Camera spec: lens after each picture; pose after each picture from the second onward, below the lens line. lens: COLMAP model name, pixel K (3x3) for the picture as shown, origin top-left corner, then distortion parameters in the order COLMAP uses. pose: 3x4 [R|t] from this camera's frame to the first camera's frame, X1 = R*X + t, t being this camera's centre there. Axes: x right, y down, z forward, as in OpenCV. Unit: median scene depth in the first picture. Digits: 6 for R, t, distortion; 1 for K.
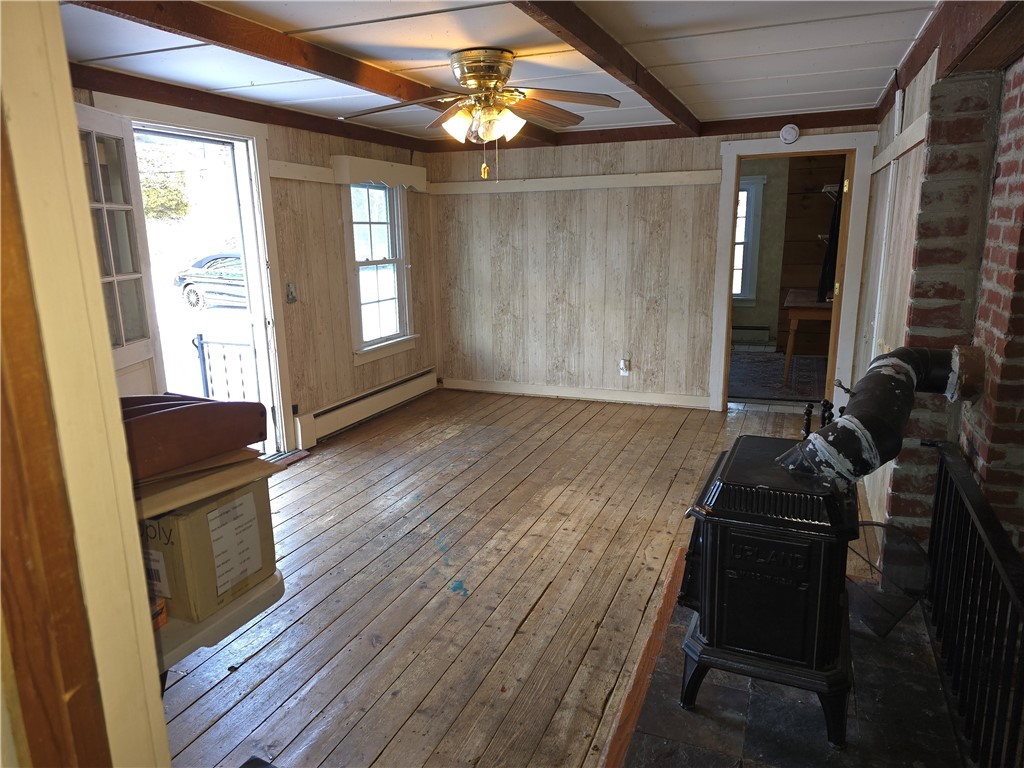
lens RADIAL K [[681.3, 0, 511.4], [0, 681.3, 383.6], [0, 0, 1]] dist [0.049316, -0.014861]
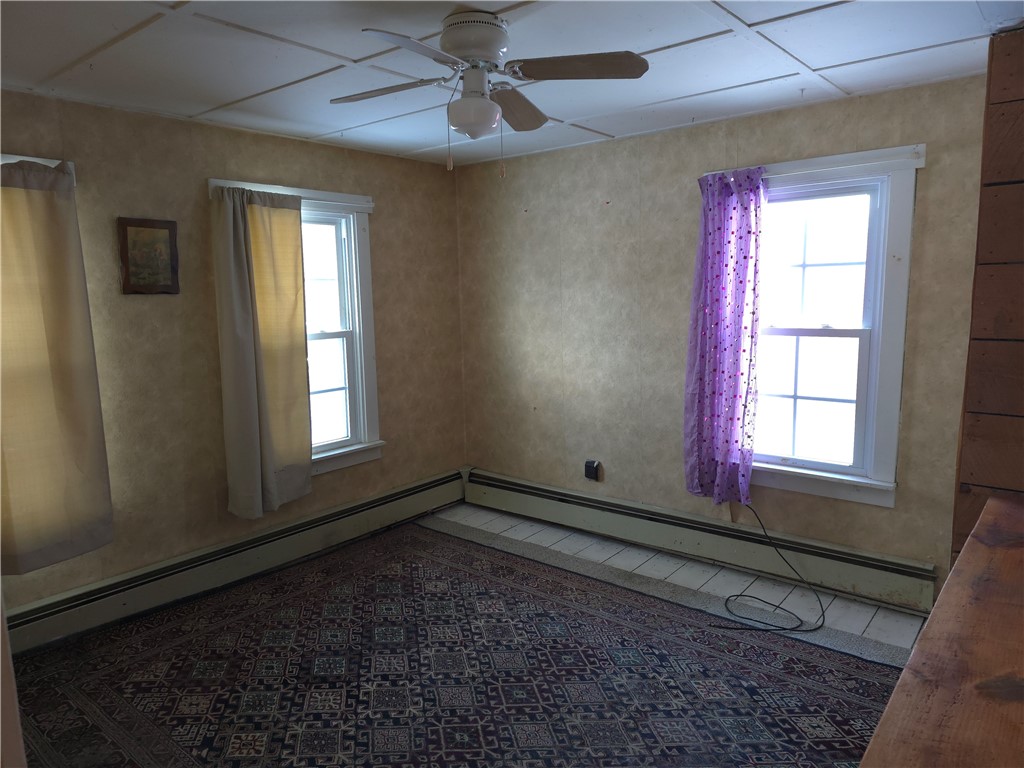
lens RADIAL K [[681.3, 0, 514.0], [0, 681.3, 389.7], [0, 0, 1]] dist [0.049316, -0.014861]
pose [[0.959030, 0.042120, -0.280156, 0.265783], [-0.059702, 0.996726, -0.054519, -0.143380], [0.276943, 0.069012, 0.958405, 0.596458]]
